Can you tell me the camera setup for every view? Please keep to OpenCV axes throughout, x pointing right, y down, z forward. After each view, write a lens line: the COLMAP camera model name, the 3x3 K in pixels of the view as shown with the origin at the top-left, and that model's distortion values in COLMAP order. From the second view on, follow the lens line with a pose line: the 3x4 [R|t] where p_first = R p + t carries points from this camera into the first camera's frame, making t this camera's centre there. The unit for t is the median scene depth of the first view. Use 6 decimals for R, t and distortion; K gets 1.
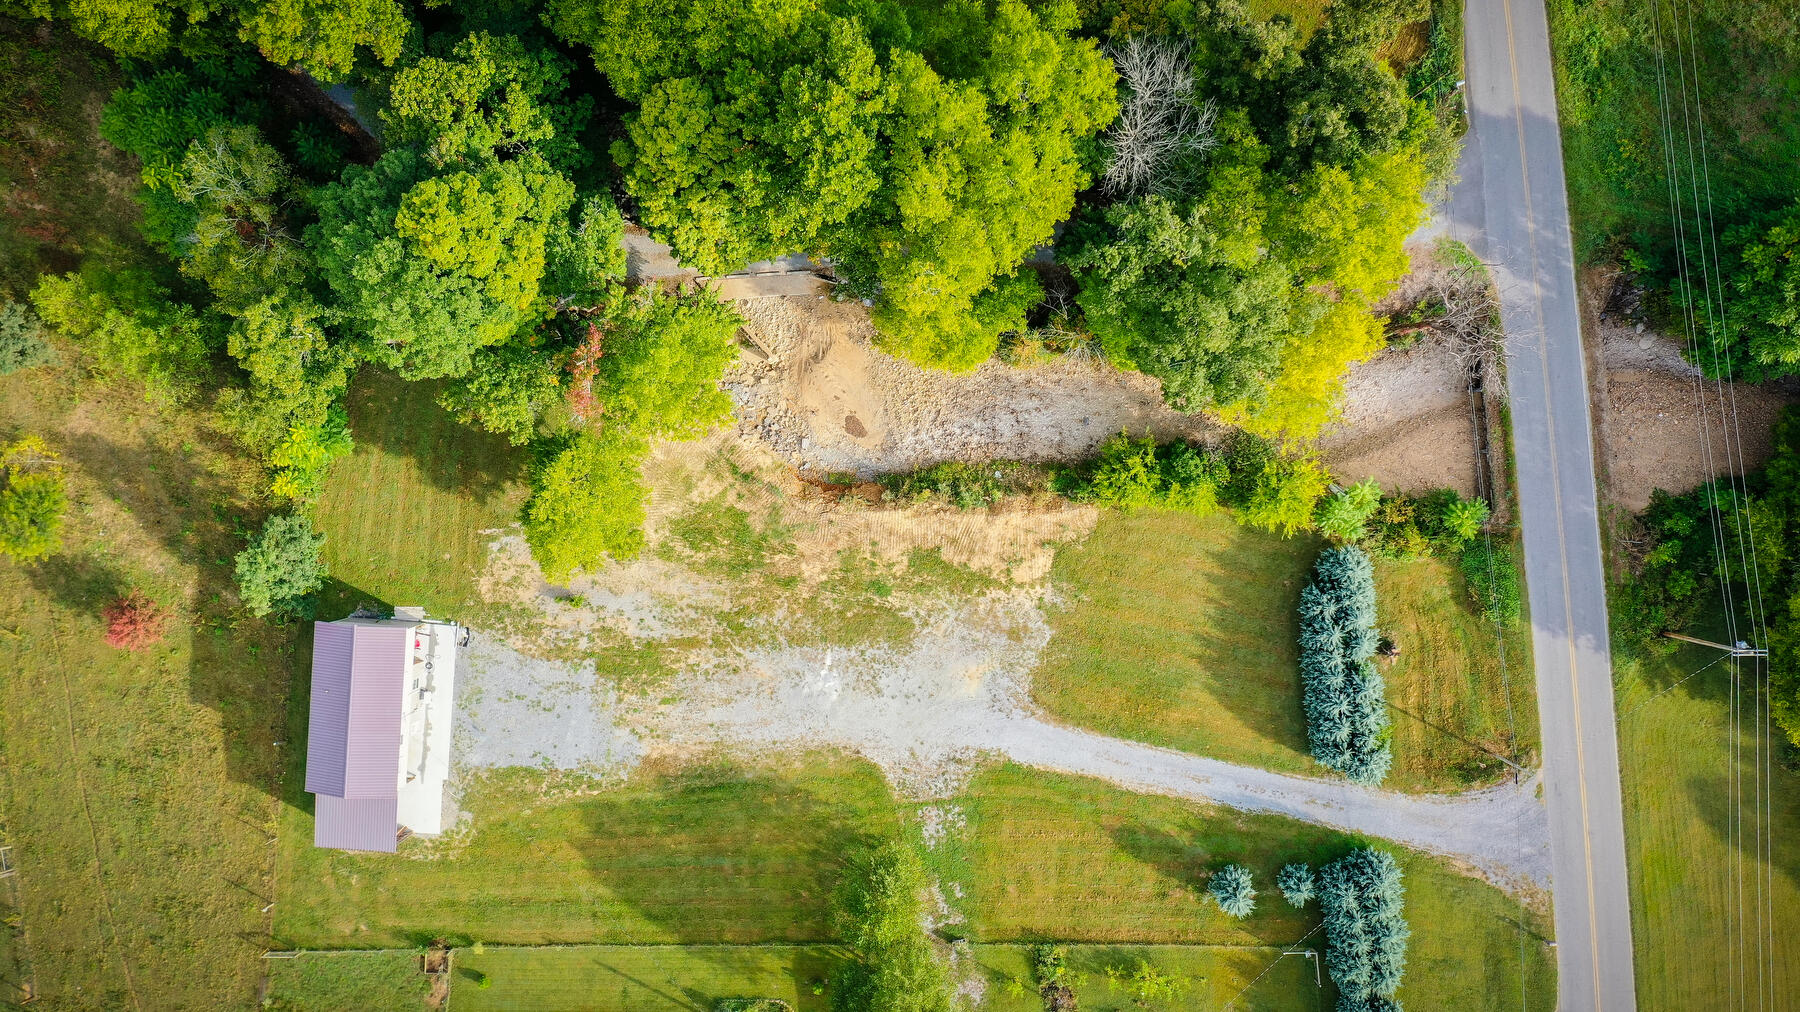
lens RADIAL K [[1421.8, 0, 899.9], [0, 1421.8, 510.3], [0, 0, 1]] dist [-0.004184, 0.014705]
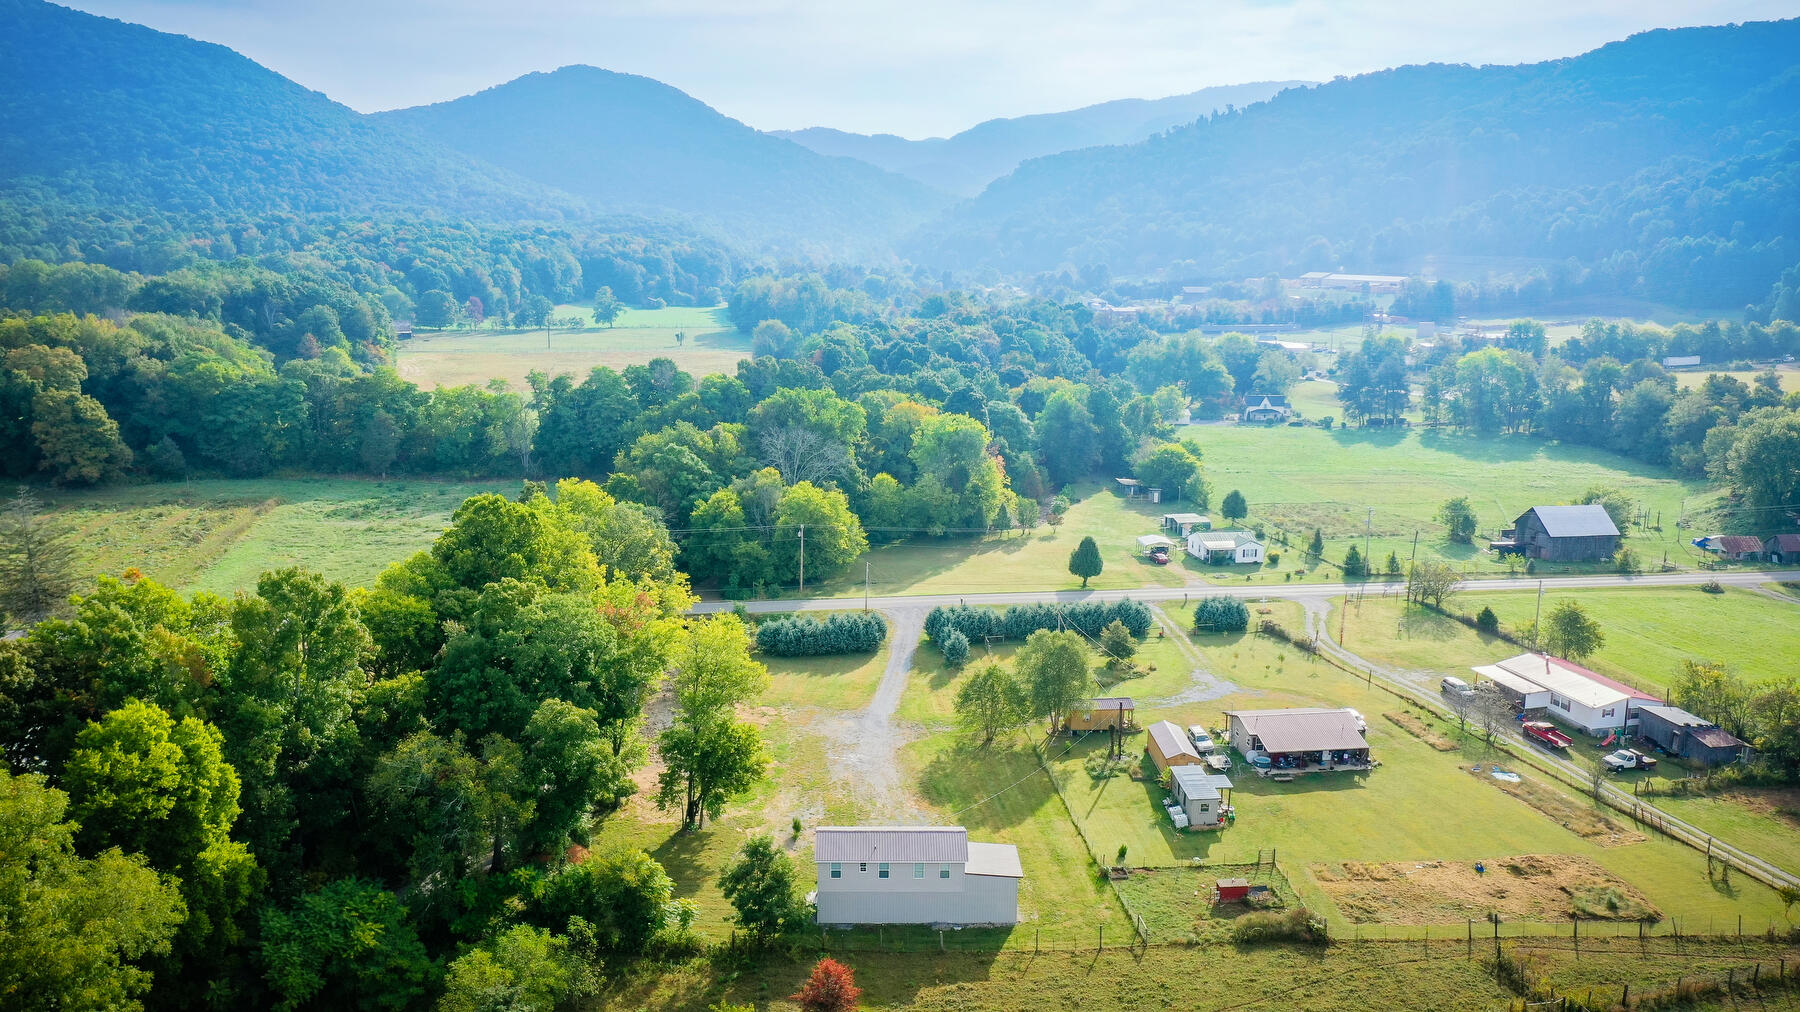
lens RADIAL K [[1421.8, 0, 900.1], [0, 1421.8, 505.6], [0, 0, 1]] dist [-0.004184, 0.014705]
pose [[-0.093383, -0.179019, 0.979404, -1.377796], [0.995541, -0.029987, 0.089441, 0.051503], [0.013358, 0.983388, 0.181021, 0.503225]]
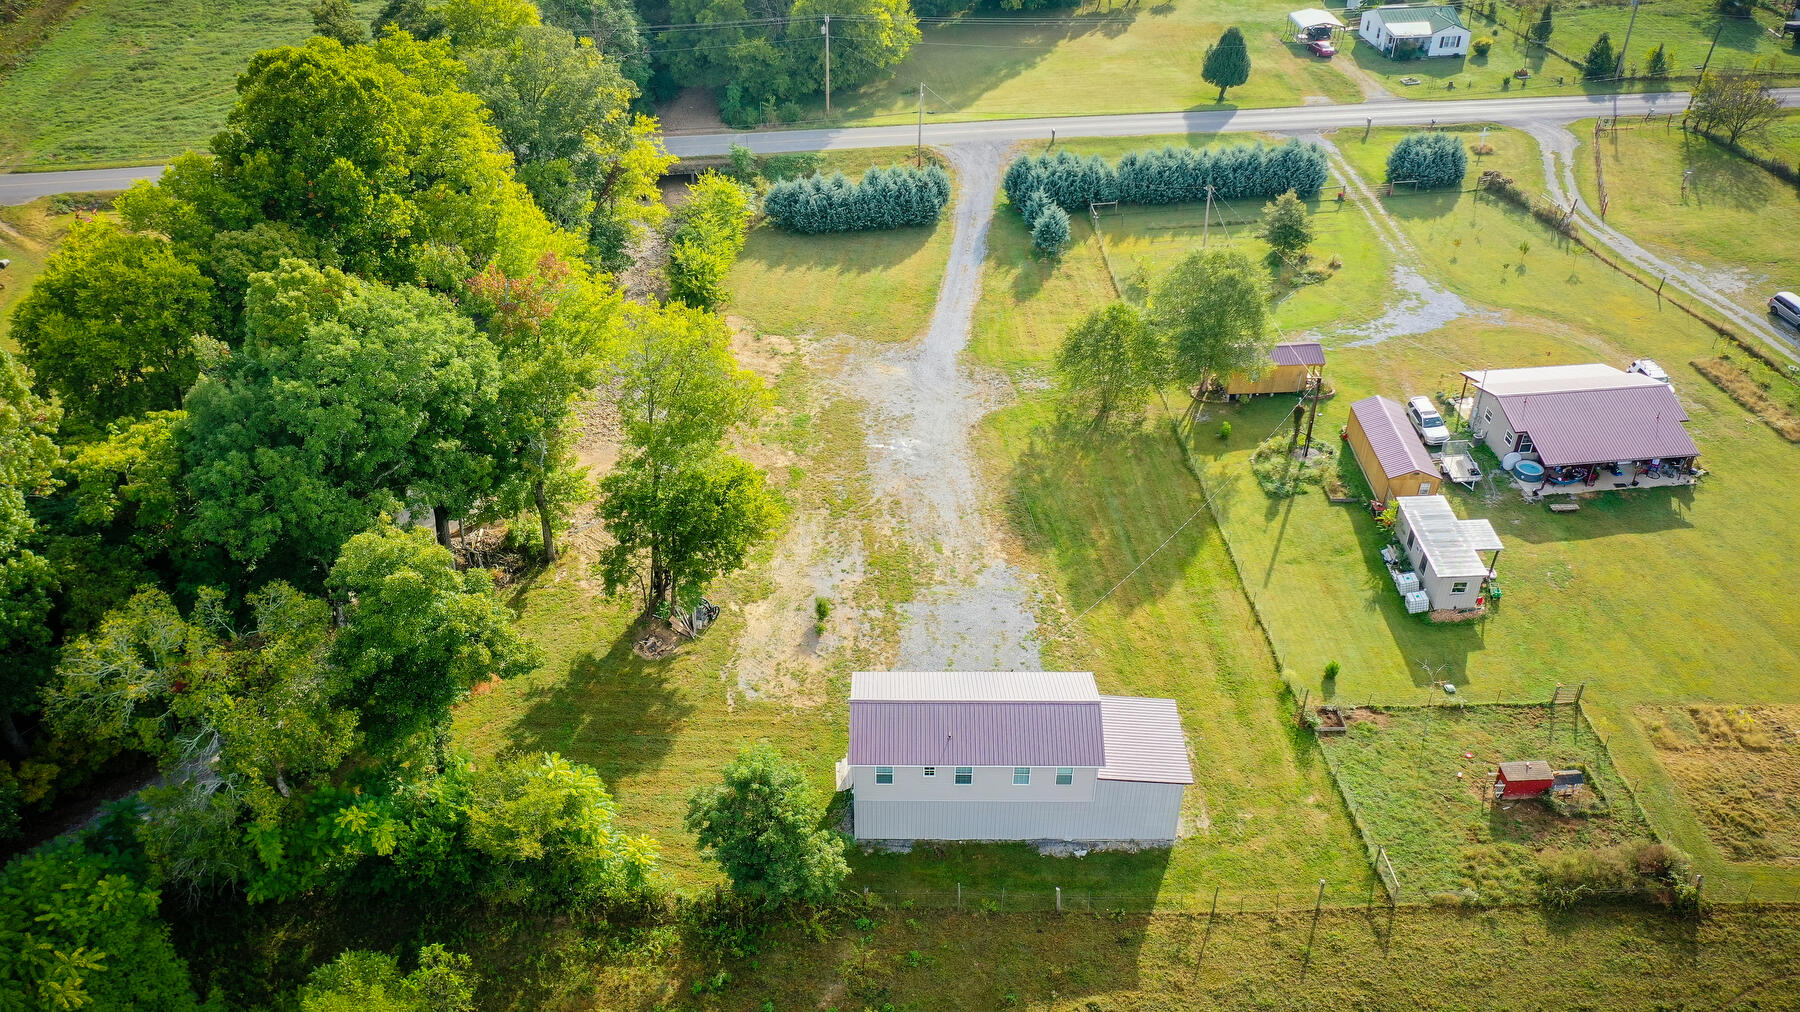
lens RADIAL K [[1421.8, 0, 900.3], [0, 1421.8, 506.7], [0, 0, 1]] dist [-0.004184, 0.014705]
pose [[-0.067203, -0.563904, 0.823102, -0.847423], [0.997550, -0.054048, 0.044418, 0.075690], [0.019440, 0.824070, 0.566154, 0.499365]]
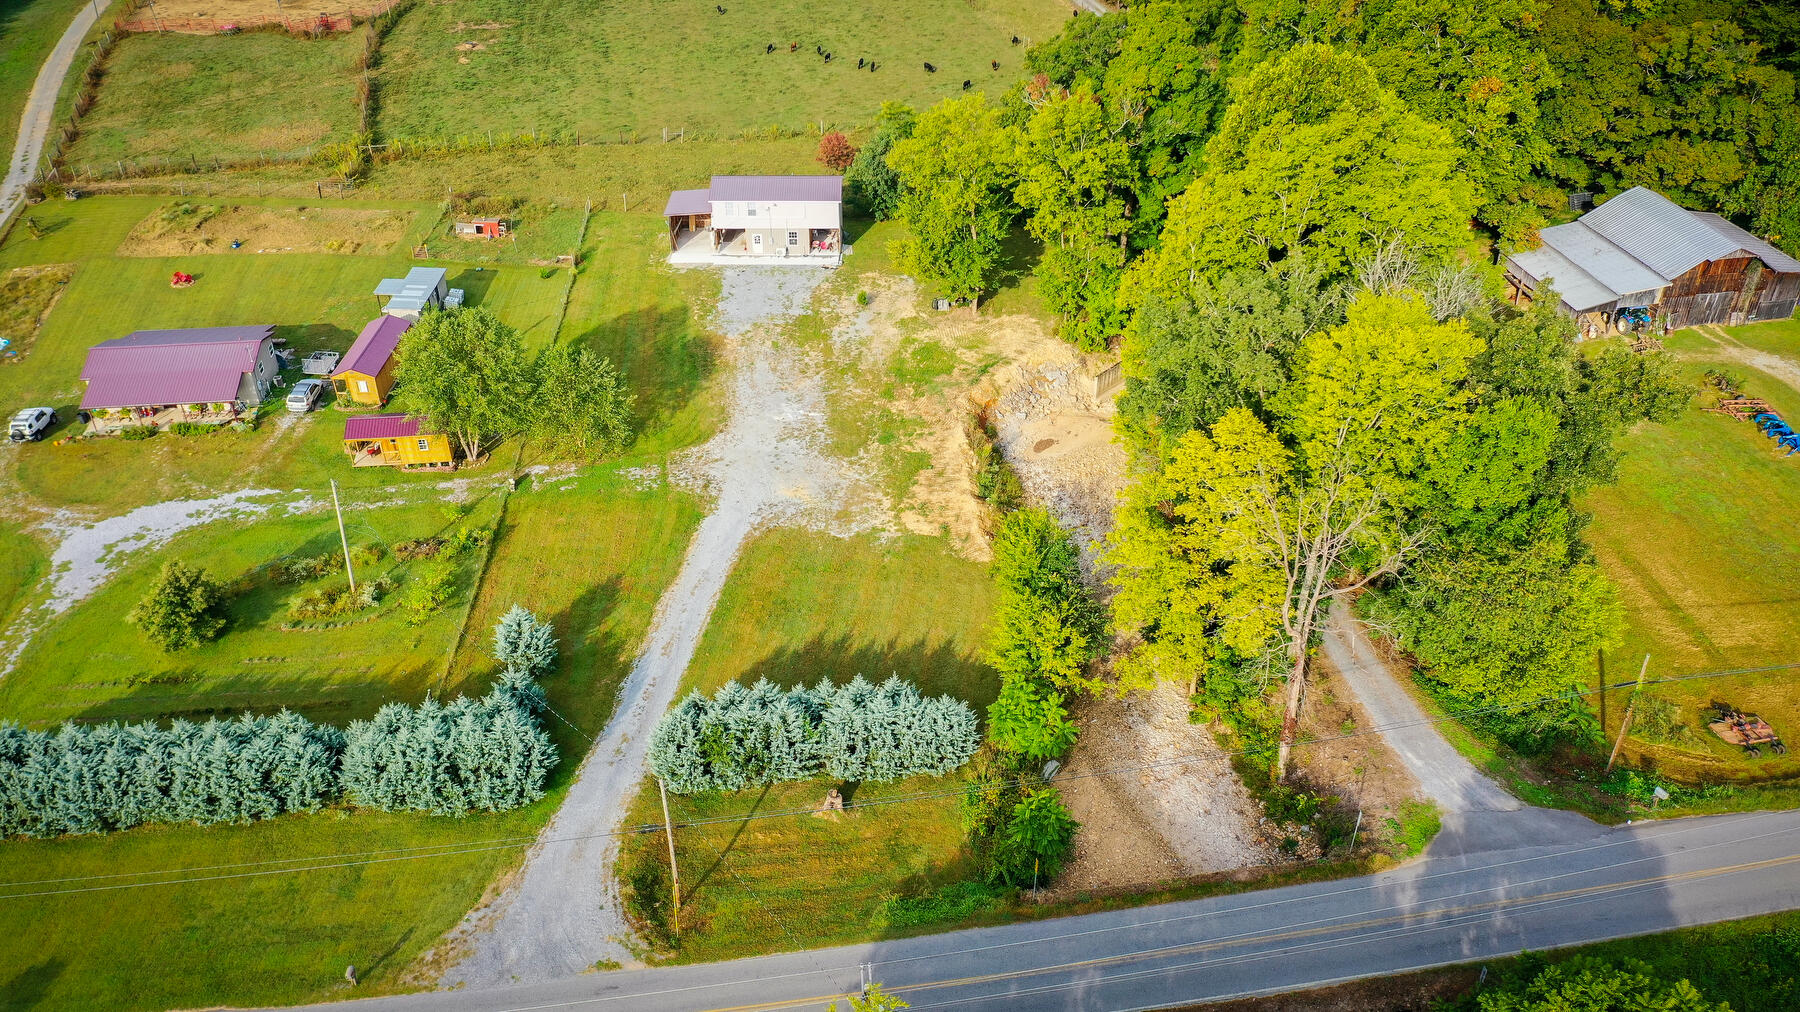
lens RADIAL K [[1421.8, 0, 901.3], [0, 1421.8, 507.6], [0, 0, 1]] dist [-0.004184, 0.014705]
pose [[0.057013, 0.553751, -0.830728, 0.837145], [-0.998294, 0.021136, -0.054424, 0.099243], [-0.012579, 0.832414, 0.554011, 0.488501]]
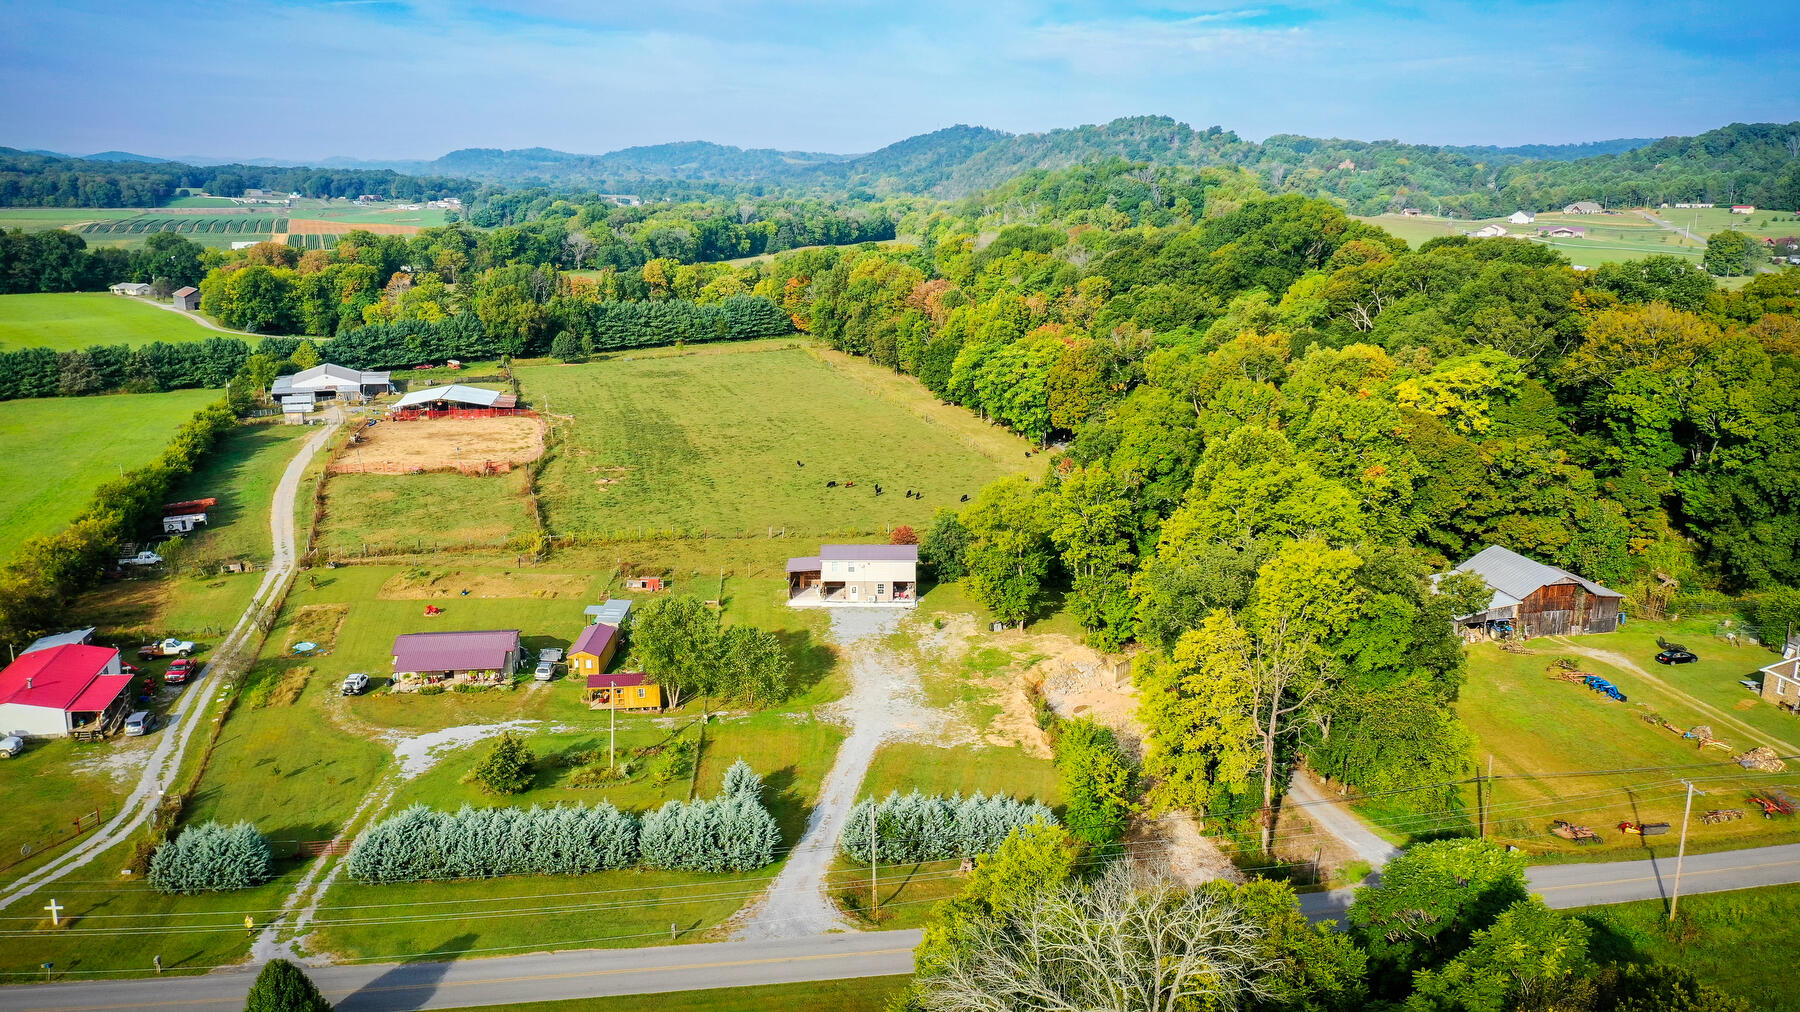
lens RADIAL K [[1421.8, 0, 897.5], [0, 1421.8, 505.4], [0, 0, 1]] dist [-0.004184, 0.014705]
pose [[0.066855, 0.232241, -0.970358, 1.271108], [-0.997617, -0.001060, -0.068987, 0.217490], [-0.017050, 0.972658, 0.231616, 0.499595]]
